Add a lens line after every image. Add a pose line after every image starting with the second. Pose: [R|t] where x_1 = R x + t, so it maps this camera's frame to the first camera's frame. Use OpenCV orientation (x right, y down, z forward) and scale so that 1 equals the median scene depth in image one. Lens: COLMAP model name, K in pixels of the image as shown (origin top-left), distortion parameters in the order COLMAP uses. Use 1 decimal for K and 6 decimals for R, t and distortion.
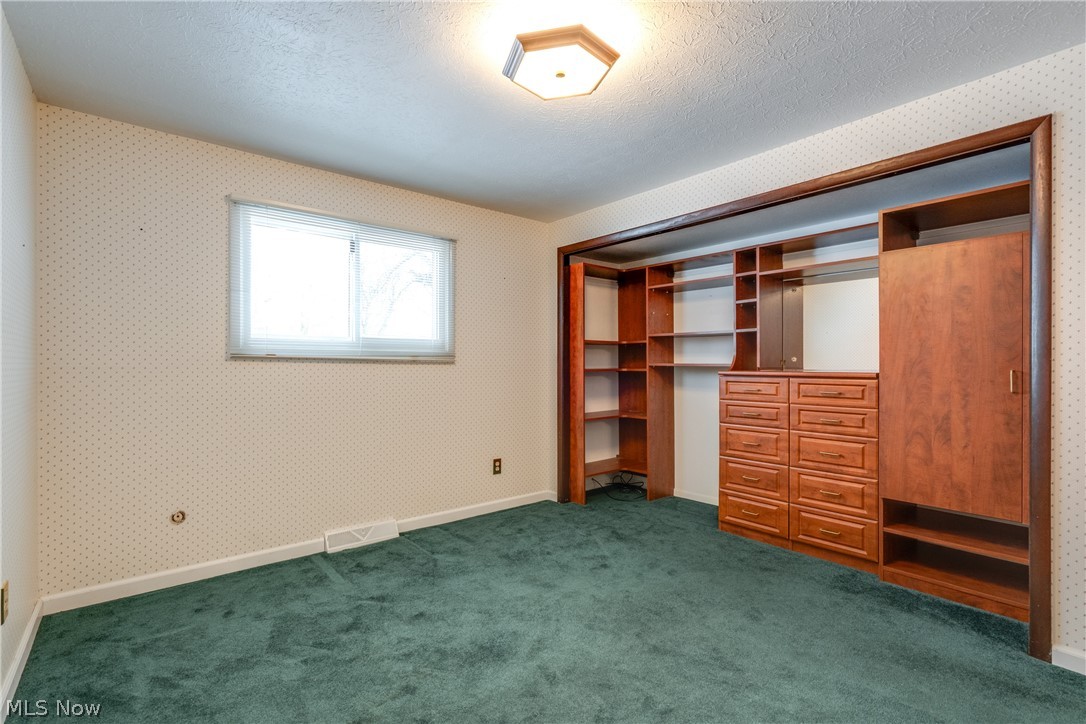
lens RADIAL K [[495.8, 0, 541.4], [0, 495.8, 362.7], [0, 0, 1]] dist [-0.012594, 0.004398]
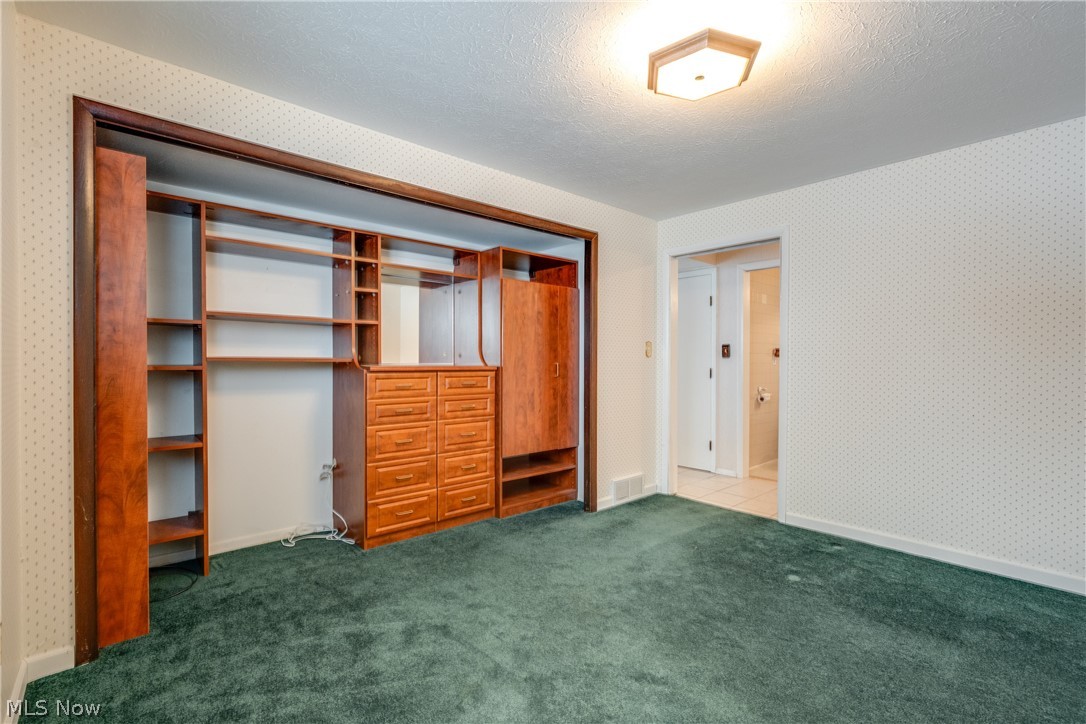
lens RADIAL K [[495.8, 0, 541.7], [0, 495.8, 364.3], [0, 0, 1]] dist [-0.012594, 0.004398]
pose [[-0.049528, -0.010654, 0.998716, -0.576528], [-0.009268, 0.999905, 0.010207, 0.000628], [-0.998730, -0.008750, -0.049622, 0.813340]]
